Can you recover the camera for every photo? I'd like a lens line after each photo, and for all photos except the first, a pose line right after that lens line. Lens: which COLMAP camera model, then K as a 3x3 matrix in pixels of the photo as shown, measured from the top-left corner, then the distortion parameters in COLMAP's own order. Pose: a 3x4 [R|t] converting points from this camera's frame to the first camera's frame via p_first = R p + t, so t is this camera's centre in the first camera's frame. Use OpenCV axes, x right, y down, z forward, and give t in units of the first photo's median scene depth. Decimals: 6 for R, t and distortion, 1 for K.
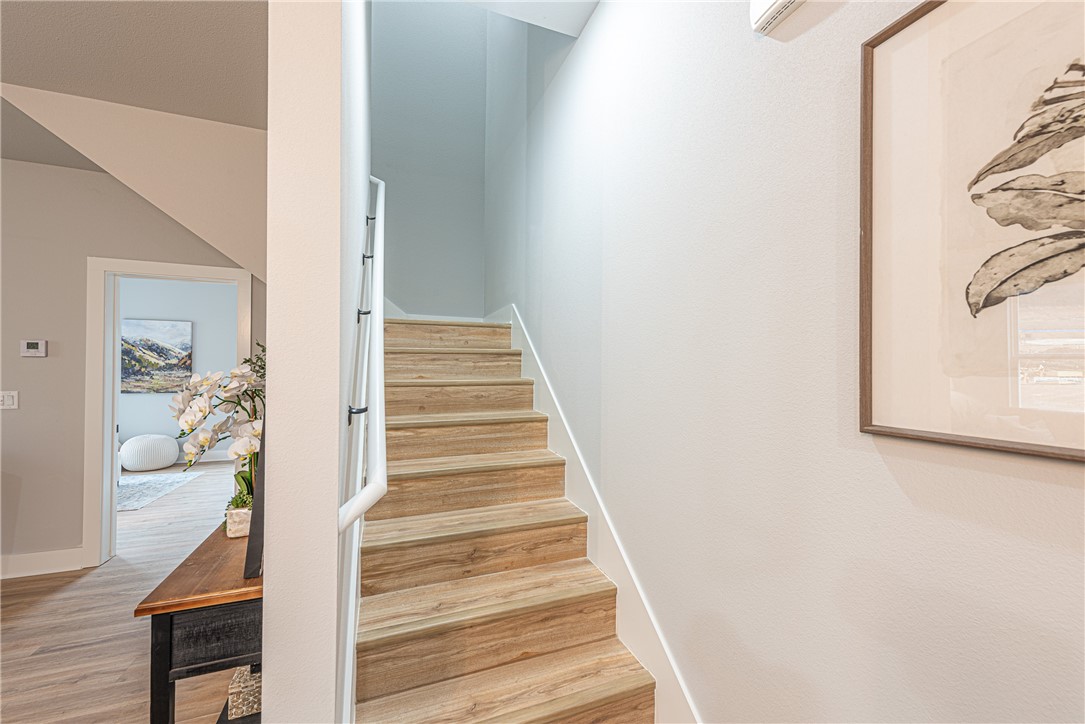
lens RADIAL K [[425.8, 0, 545.4], [0, 425.8, 365.9], [0, 0, 1]] dist [0.007859, -0.000635]
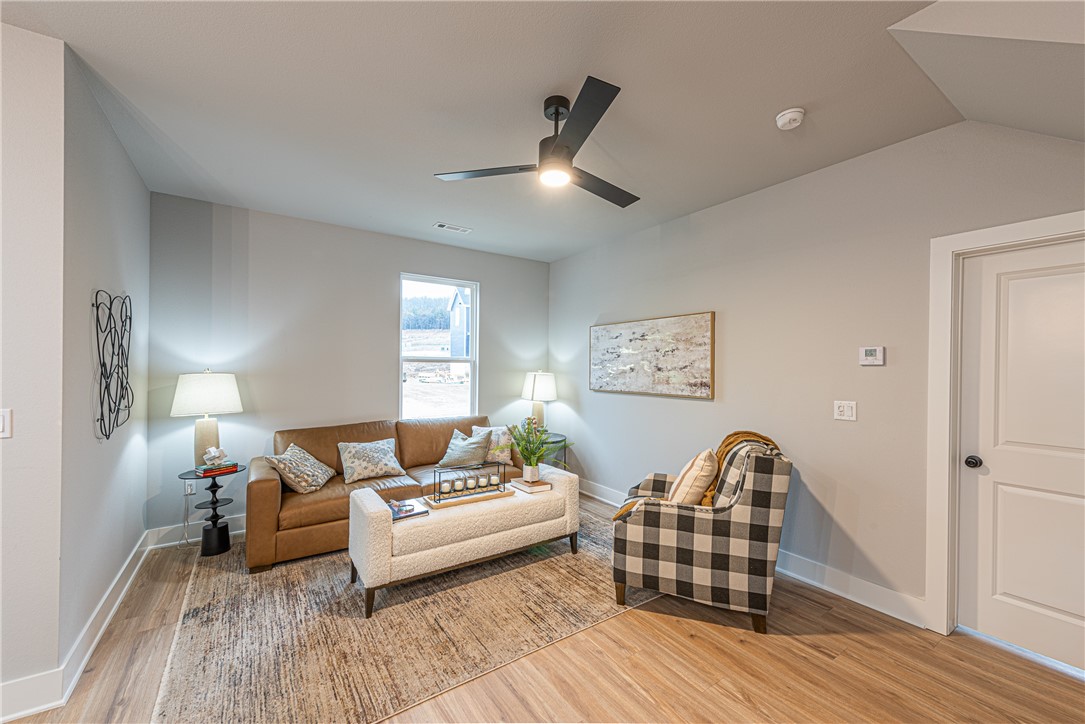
lens RADIAL K [[425.8, 0, 545.4], [0, 425.8, 365.9], [0, 0, 1]] dist [0.007859, -0.000635]
pose [[0.231644, -0.005494, -0.972785, -1.354386], [-0.009291, 0.999926, -0.007860, -0.017104], [0.972756, 0.010858, 0.231576, 0.351363]]
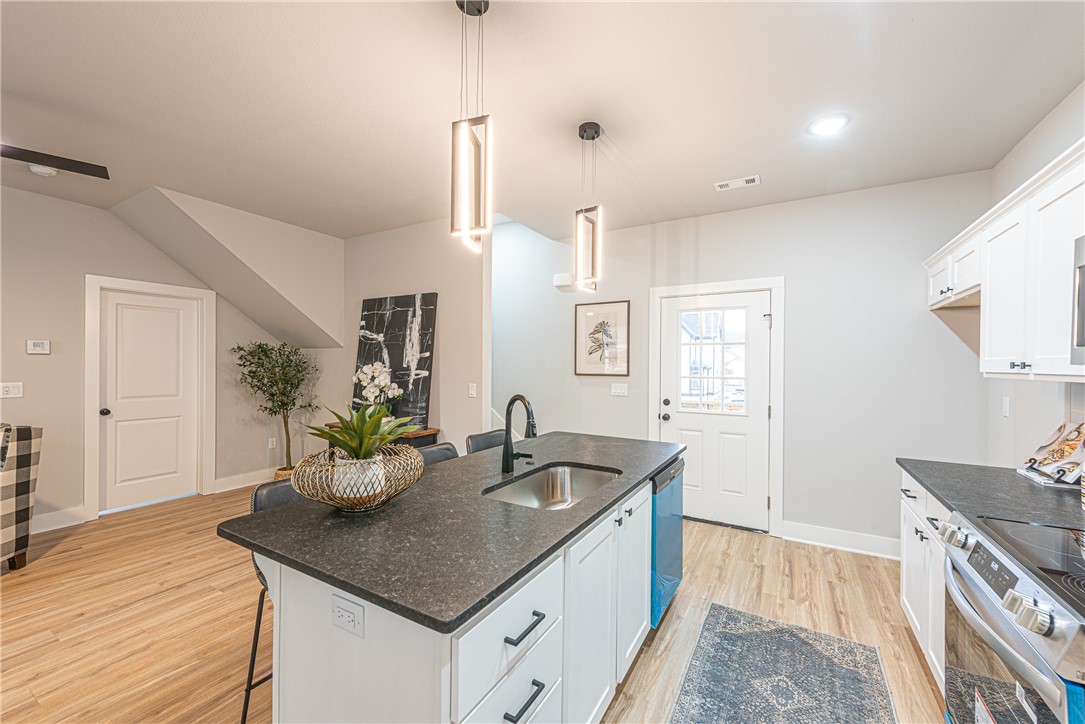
lens RADIAL K [[425.8, 0, 545.4], [0, 425.8, 365.9], [0, 0, 1]] dist [0.007859, -0.000635]
pose [[0.778925, -0.002605, 0.627111, -2.399272], [-0.002793, 0.999967, 0.007622, -0.000924], [-0.627110, -0.007689, 0.778892, -2.429791]]
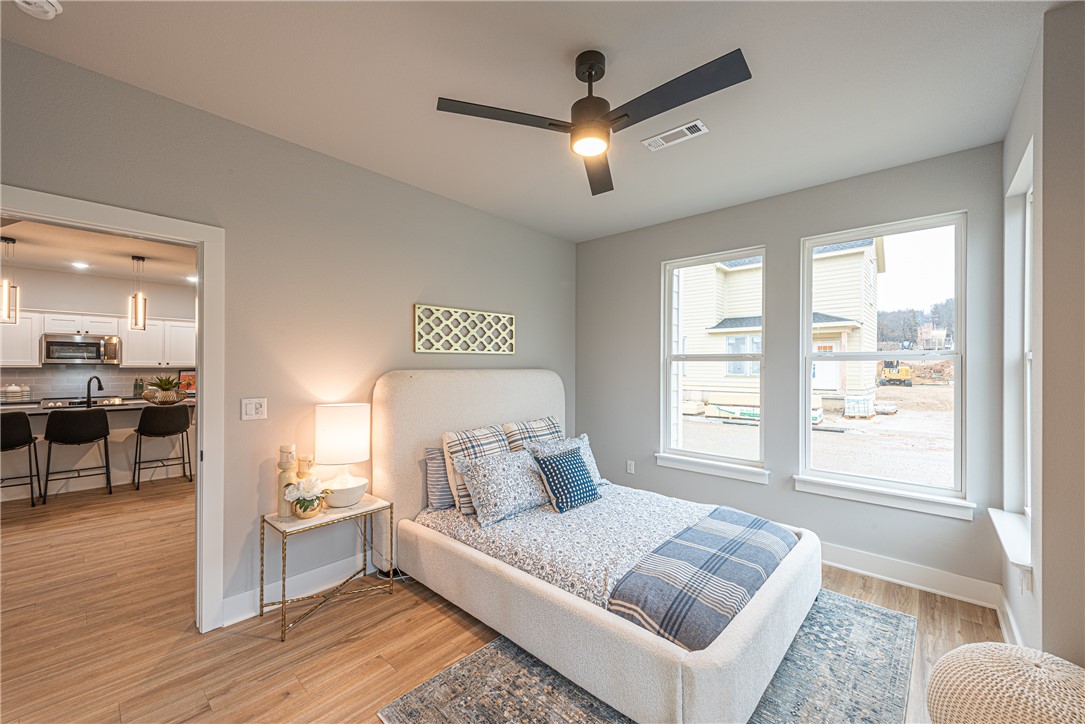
lens RADIAL K [[425.8, 0, 545.4], [0, 425.8, 365.9], [0, 0, 1]] dist [0.007859, -0.000635]
pose [[-0.888124, -0.018203, -0.459244, -3.742156], [-0.017998, 0.999826, -0.004823, -0.051280], [0.459252, 0.003983, -0.888297, 6.290547]]
